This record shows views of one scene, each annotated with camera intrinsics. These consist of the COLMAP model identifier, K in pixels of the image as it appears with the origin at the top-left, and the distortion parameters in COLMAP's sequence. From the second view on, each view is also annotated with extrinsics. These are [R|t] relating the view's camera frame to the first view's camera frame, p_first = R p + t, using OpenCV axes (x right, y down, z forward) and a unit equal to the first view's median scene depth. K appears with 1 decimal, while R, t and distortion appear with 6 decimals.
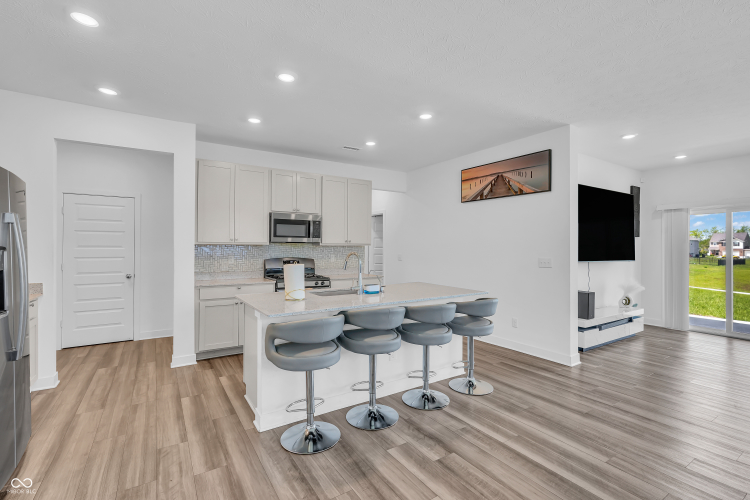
lens RADIAL K [[342.8, 0, 375.0], [0, 342.8, 250.0], [0, 0, 1]] dist [-0.000235, 0.000245]
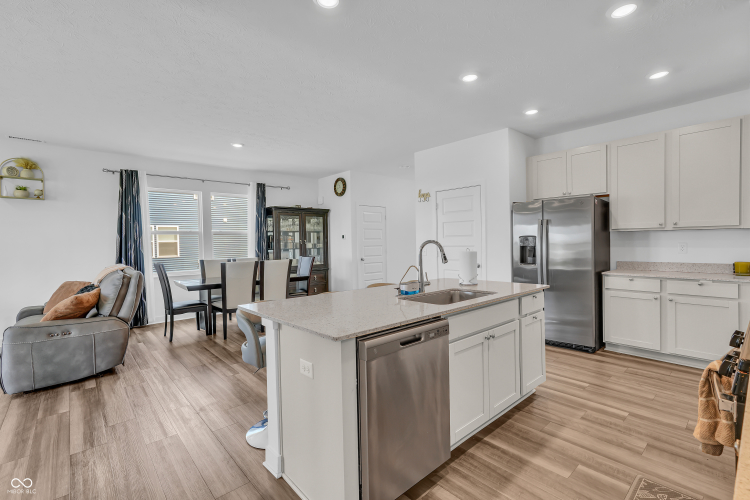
lens RADIAL K [[342.8, 0, 375.0], [0, 342.8, 250.0], [0, 0, 1]] dist [-0.000235, 0.000245]
pose [[-0.987483, 0.021052, -0.156313, 0.172499], [0.015770, 0.999264, 0.034954, 0.002101], [0.156934, 0.032051, -0.987089, 1.677142]]
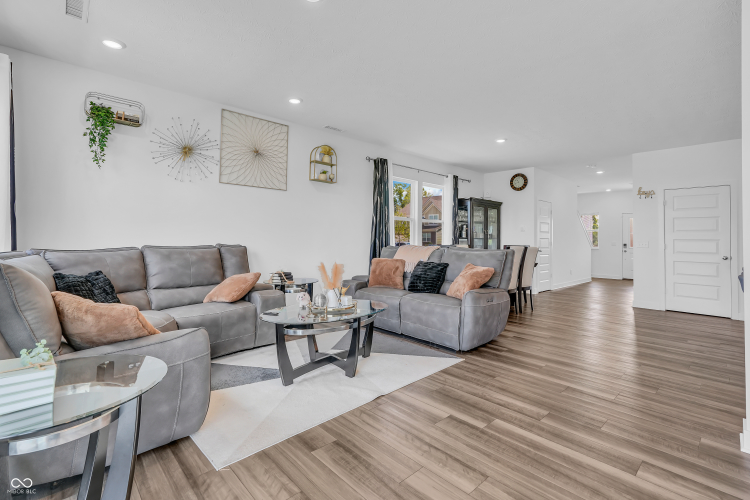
lens RADIAL K [[342.8, 0, 375.0], [0, 342.8, 250.0], [0, 0, 1]] dist [-0.000235, 0.000245]
pose [[-0.974177, -0.002405, -0.225773, 1.495277], [-0.013930, 0.998679, 0.049469, 0.039651], [0.225355, 0.051336, -0.972923, 1.592155]]
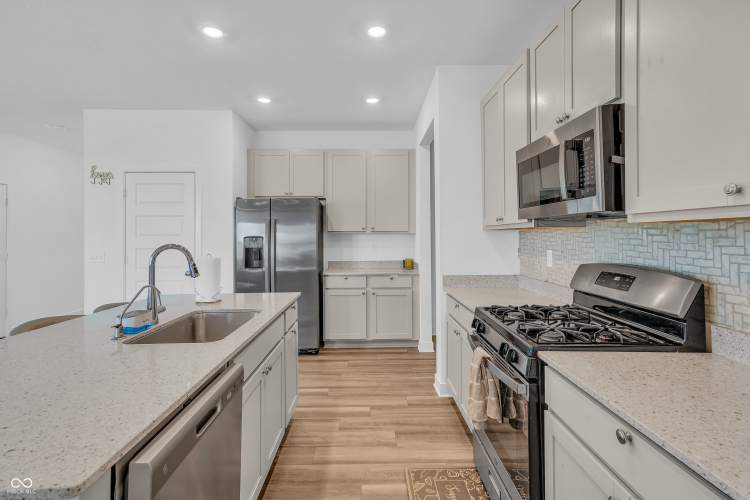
lens RADIAL K [[369.8, 0, 374.8], [0, 369.8, 232.6], [0, 0, 1]] dist [-0.000075, 0.000442]
pose [[-0.528760, -0.004134, -0.848761, 0.233859], [-0.002120, 0.999991, -0.003550, -0.006077], [0.848769, -0.000077, -0.528764, 1.499917]]
